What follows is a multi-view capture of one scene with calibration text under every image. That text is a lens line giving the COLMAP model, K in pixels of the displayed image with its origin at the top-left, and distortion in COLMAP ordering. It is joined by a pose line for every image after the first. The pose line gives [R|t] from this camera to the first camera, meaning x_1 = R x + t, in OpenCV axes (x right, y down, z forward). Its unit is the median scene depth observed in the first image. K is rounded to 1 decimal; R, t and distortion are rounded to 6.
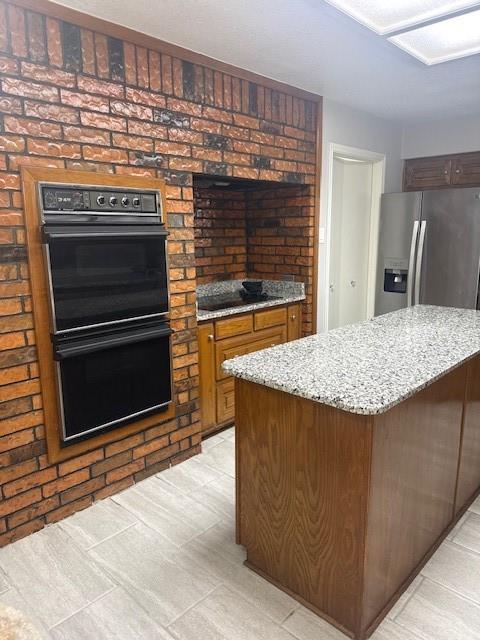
lens RADIAL K [[444.6, 0, 240.0], [0, 444.6, 320.0], [0, 0, 1]] dist [0.001049, -0.190267]
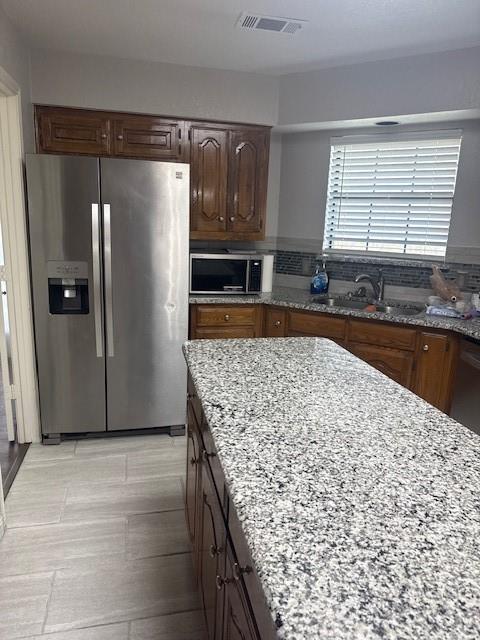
lens RADIAL K [[438.8, 0, 240.0], [0, 438.8, 320.0], [0, 0, 1]] dist [0.005390, -0.016105]
pose [[0.532624, -0.139826, 0.834722, -0.054989], [0.107731, 0.989437, 0.097001, -0.093708], [-0.839468, 0.038260, 0.542061, 0.469773]]
